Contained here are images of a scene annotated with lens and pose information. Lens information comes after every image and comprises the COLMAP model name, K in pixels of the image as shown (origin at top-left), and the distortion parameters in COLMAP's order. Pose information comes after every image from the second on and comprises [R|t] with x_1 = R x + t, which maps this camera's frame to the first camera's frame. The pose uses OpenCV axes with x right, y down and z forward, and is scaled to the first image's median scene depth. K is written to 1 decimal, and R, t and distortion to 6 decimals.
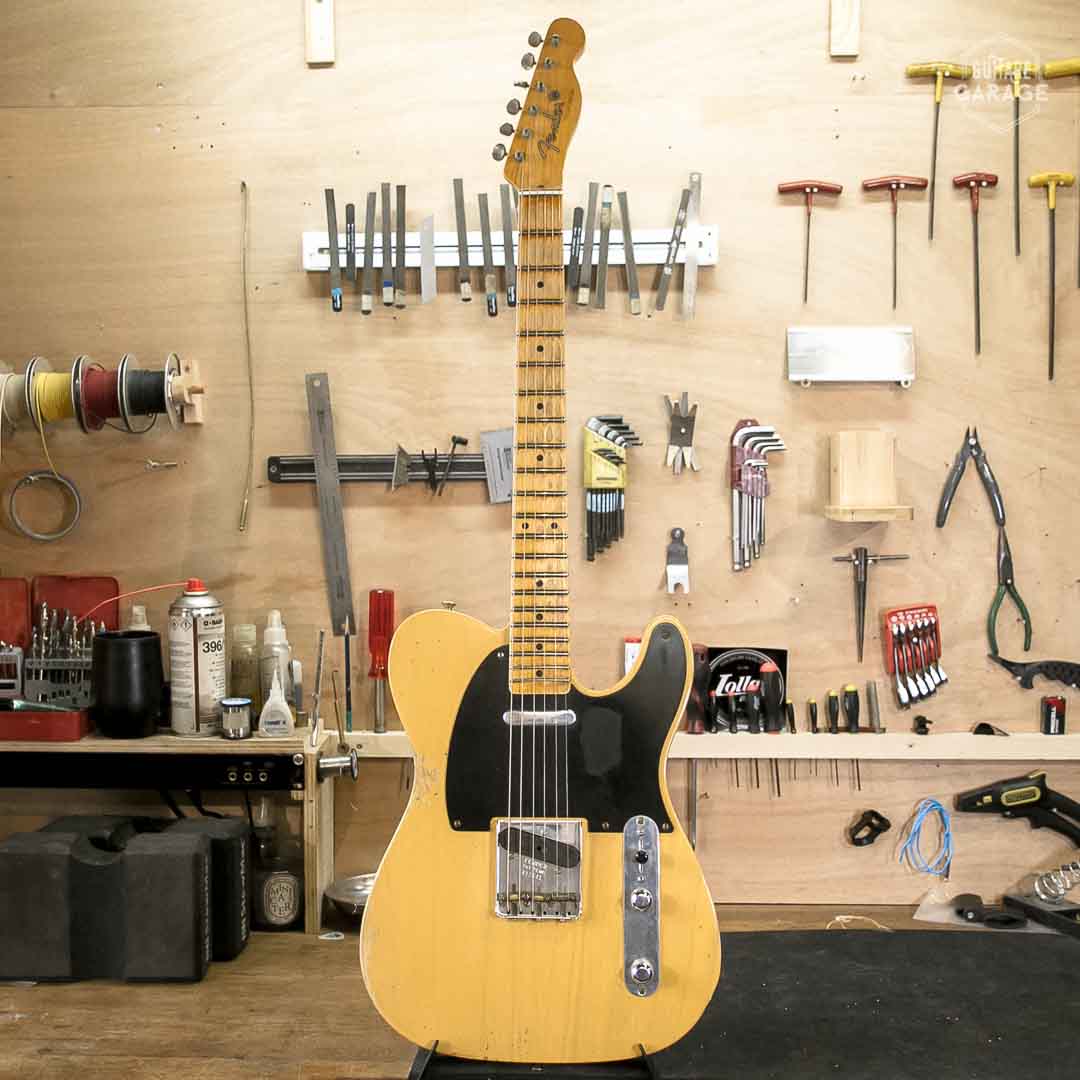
lens RADIAL K [[1772.4, 0, 517.5], [0, 1772.4, 547.6], [0, 0, 1]] dist [-0.002190, 0.000000]
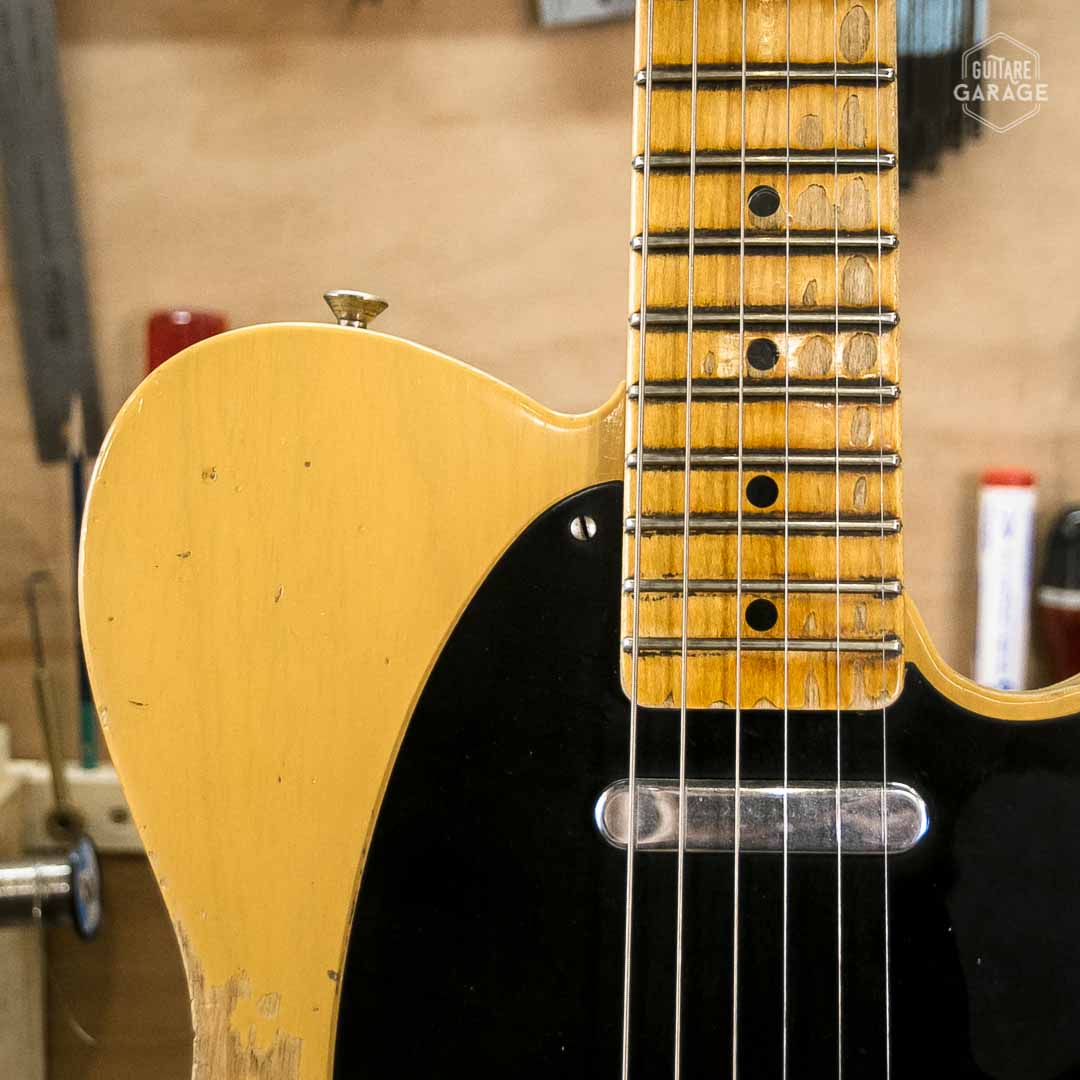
lens RADIAL K [[4668.6, 0, 539.9], [0, 4668.6, 540.4], [0, 0, 1]] dist [-0.574658, 0.000000]
pose [[0.999876, 0.004000, -0.015236, -0.002672], [-0.003017, 0.997946, 0.063990, 0.010909], [0.015460, -0.063936, 0.997834, 0.184194]]
